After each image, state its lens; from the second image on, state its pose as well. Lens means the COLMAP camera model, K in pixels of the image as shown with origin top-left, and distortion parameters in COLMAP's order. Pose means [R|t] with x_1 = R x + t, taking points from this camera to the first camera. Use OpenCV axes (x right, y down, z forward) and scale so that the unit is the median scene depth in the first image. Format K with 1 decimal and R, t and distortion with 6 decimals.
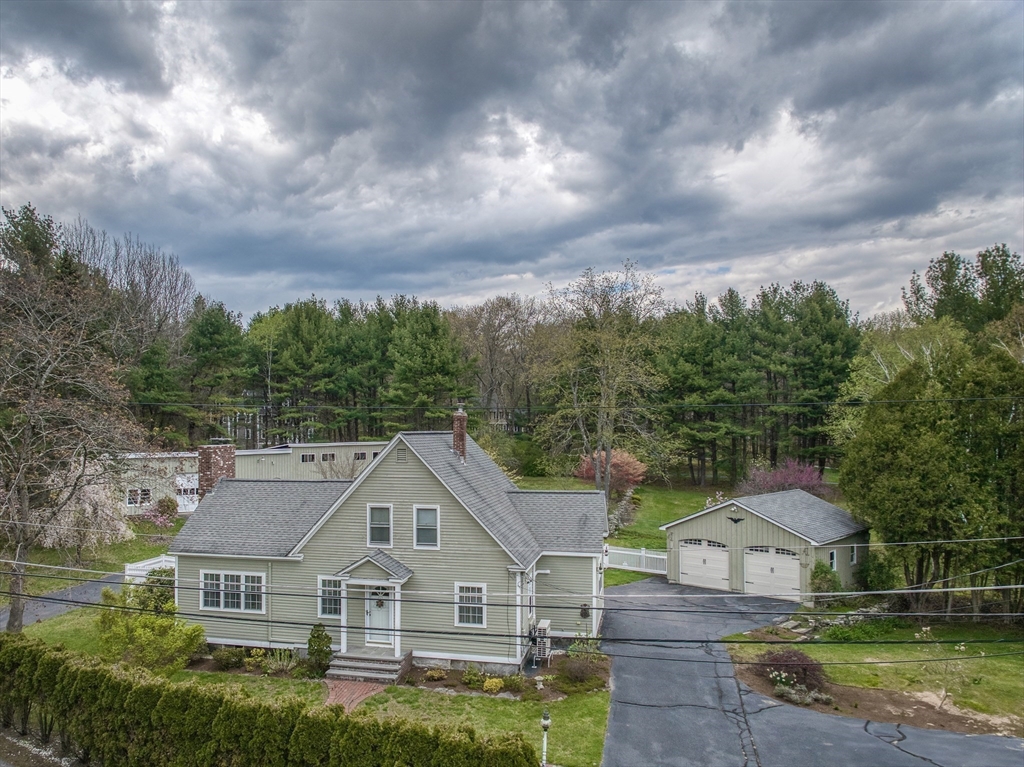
lens RADIAL K [[843.5, 0, 439.1], [0, 843.5, 385.9], [0, 0, 1]] dist [-0.042685, -0.005891]
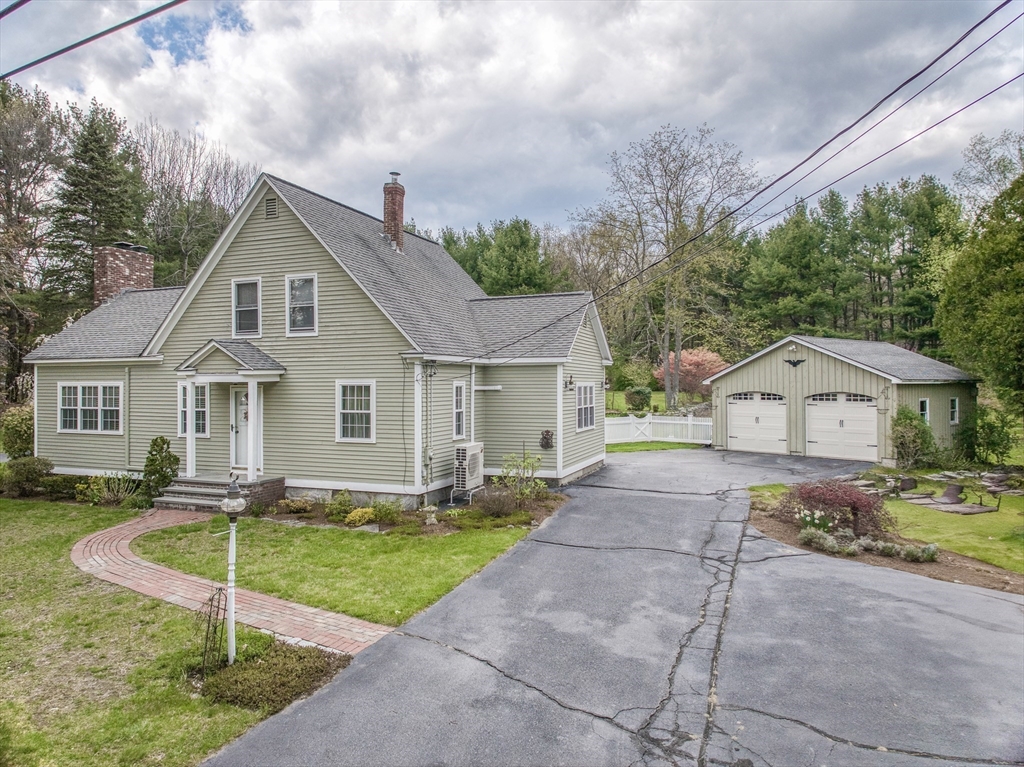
lens RADIAL K [[722.6, 0, 512.0], [0, 722.6, 383.5], [0, 0, 1]] dist [-0.049674, -0.001688]
pose [[0.992635, -0.003176, -0.121103, 0.181923], [0.006138, 0.999691, 0.024092, 0.170178], [0.120989, -0.024658, 0.992348, 0.319970]]
